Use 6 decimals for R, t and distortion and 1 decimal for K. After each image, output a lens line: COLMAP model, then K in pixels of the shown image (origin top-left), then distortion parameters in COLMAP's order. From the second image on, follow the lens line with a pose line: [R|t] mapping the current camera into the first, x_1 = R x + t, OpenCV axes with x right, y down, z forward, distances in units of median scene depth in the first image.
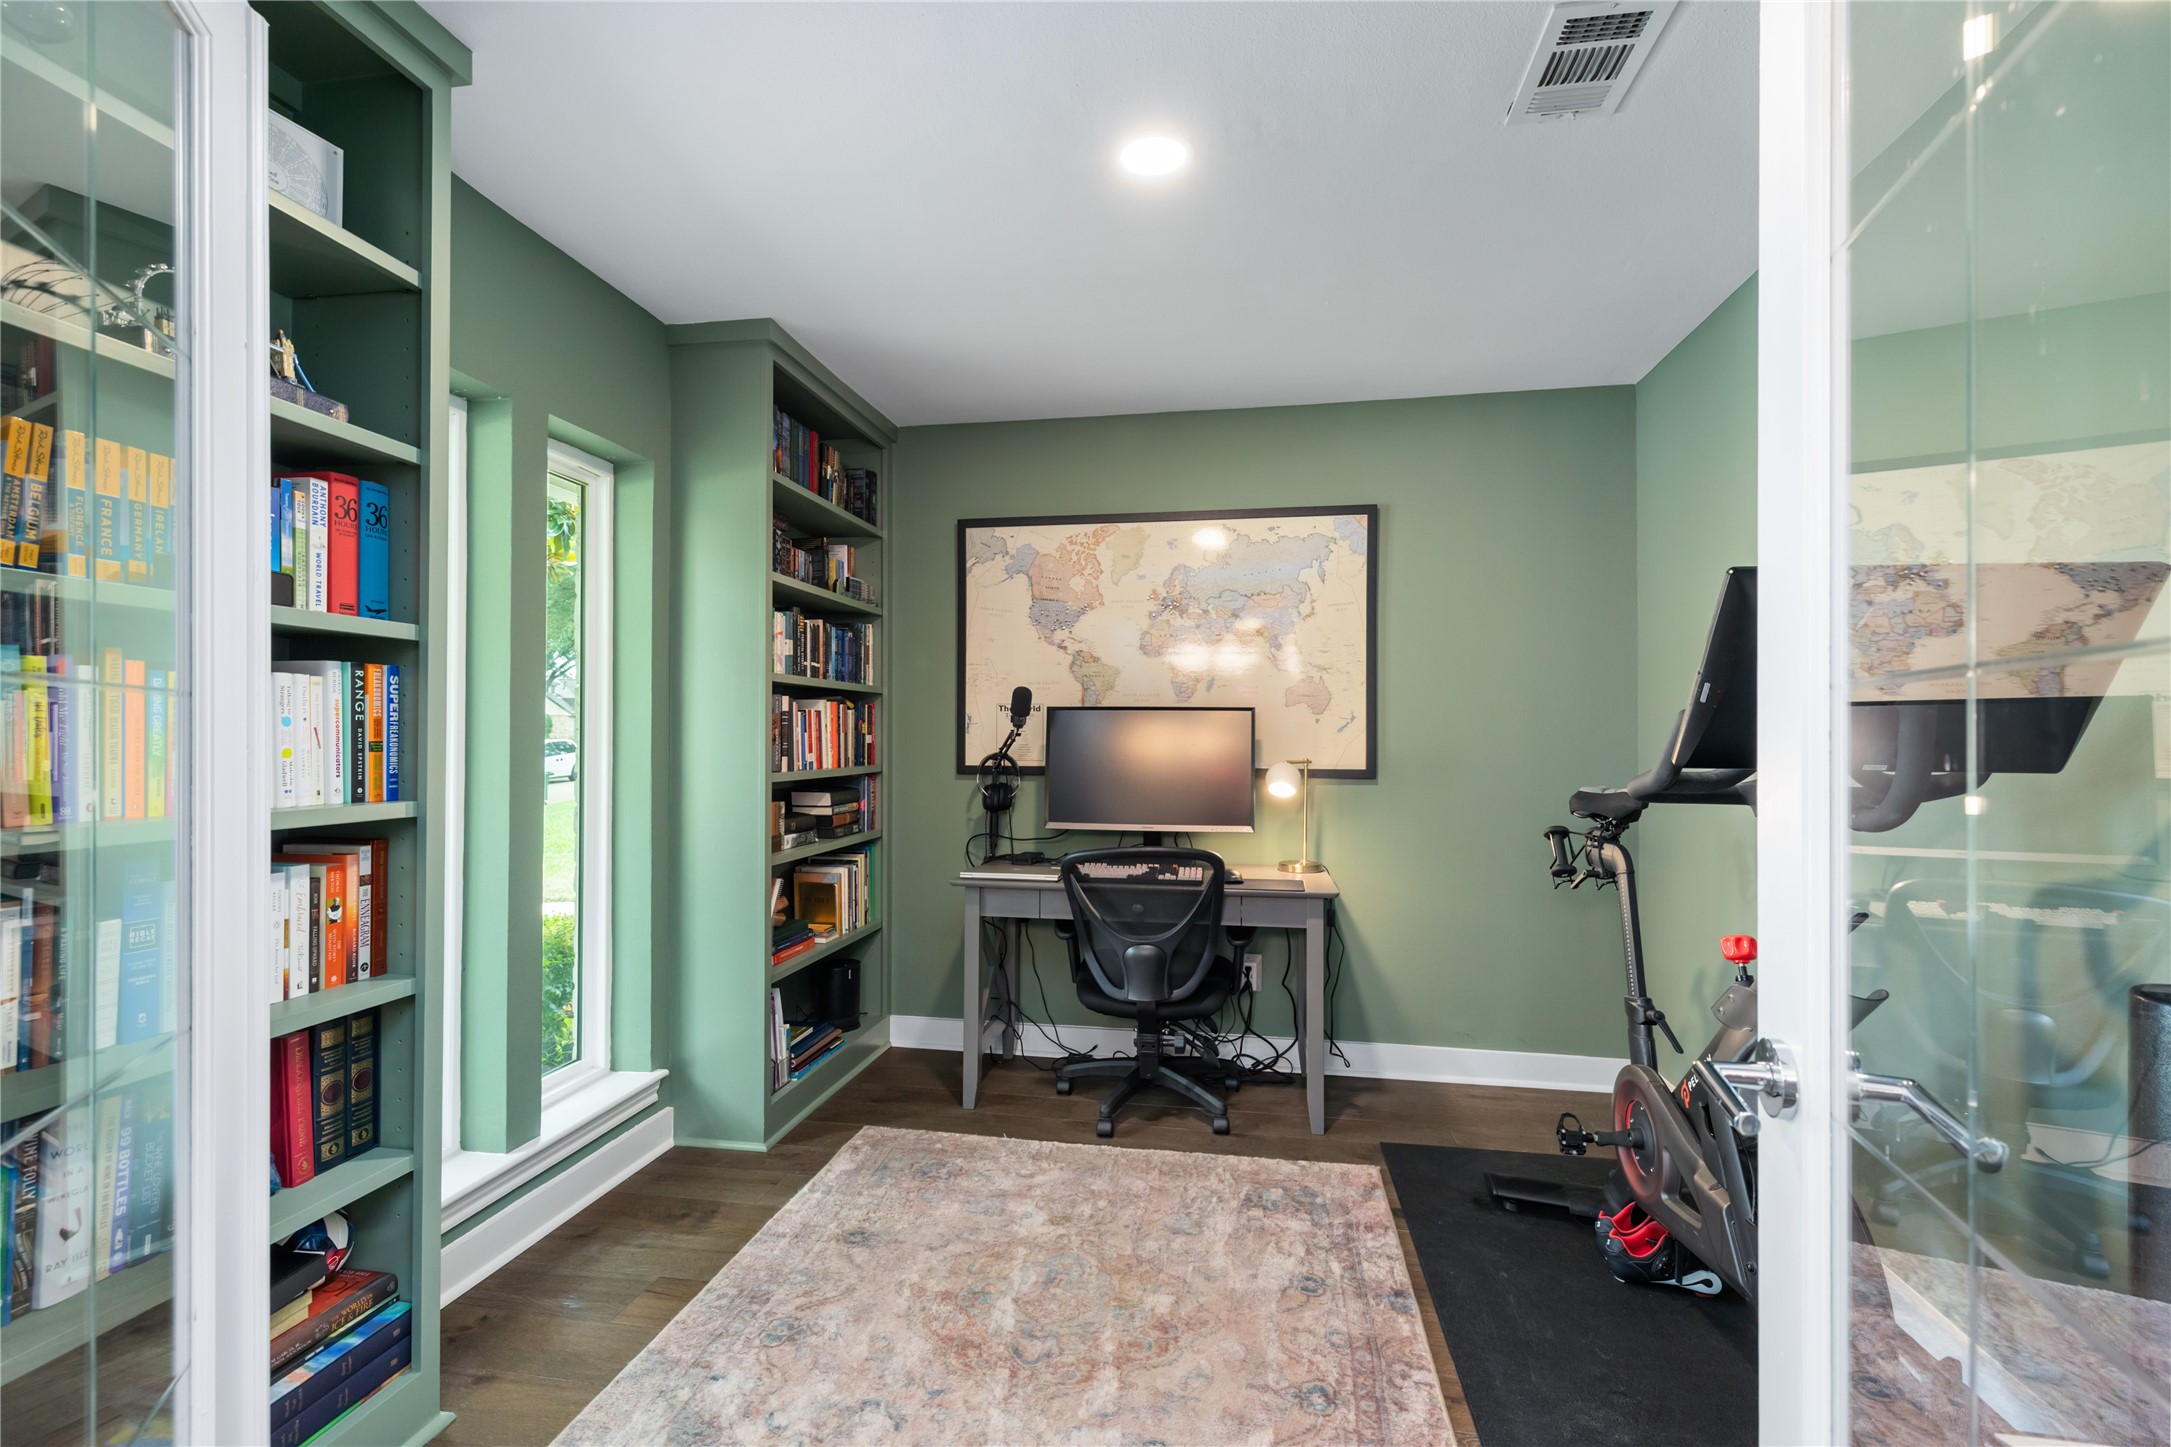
lens RADIAL K [[918.4, 0, 1086.2], [0, 918.4, 730.2], [0, 0, 1]] dist [-0.000090, -0.000471]
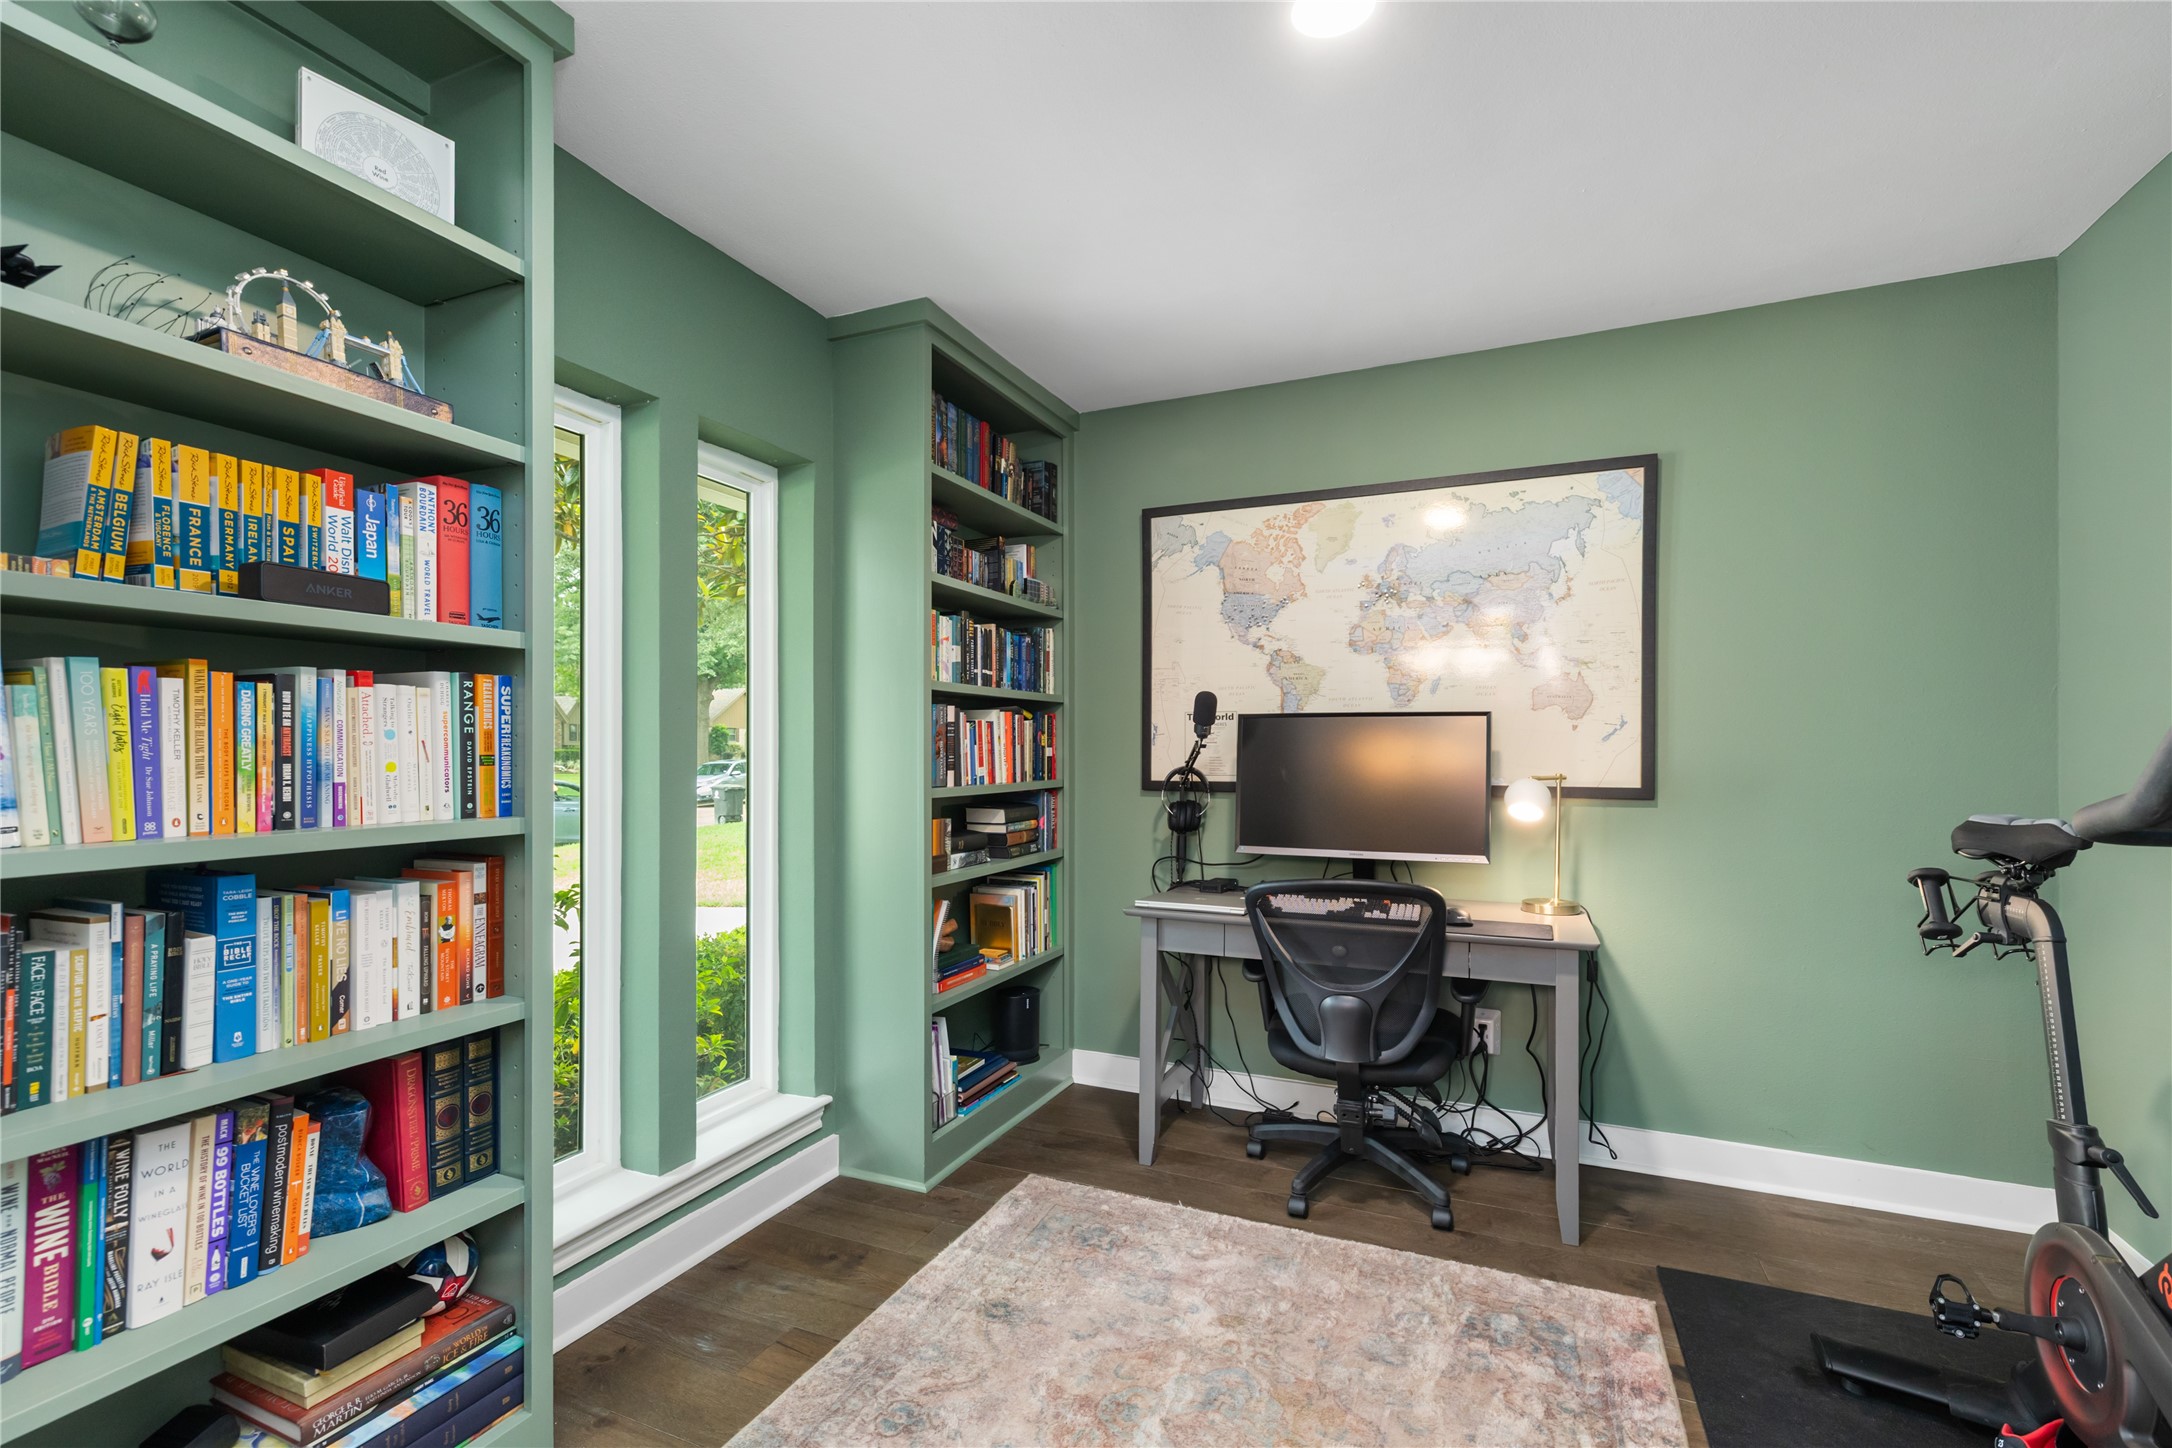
lens RADIAL K [[918.8, 0, 1107.5], [0, 918.8, 756.8], [0, 0, 1]] dist [-0.000090, -0.000471]
pose [[0.970932, -0.002285, -0.239347, 0.058774], [0.005704, 0.999891, 0.013592, 0.003242], [0.239290, -0.014562, 0.970839, 0.147183]]
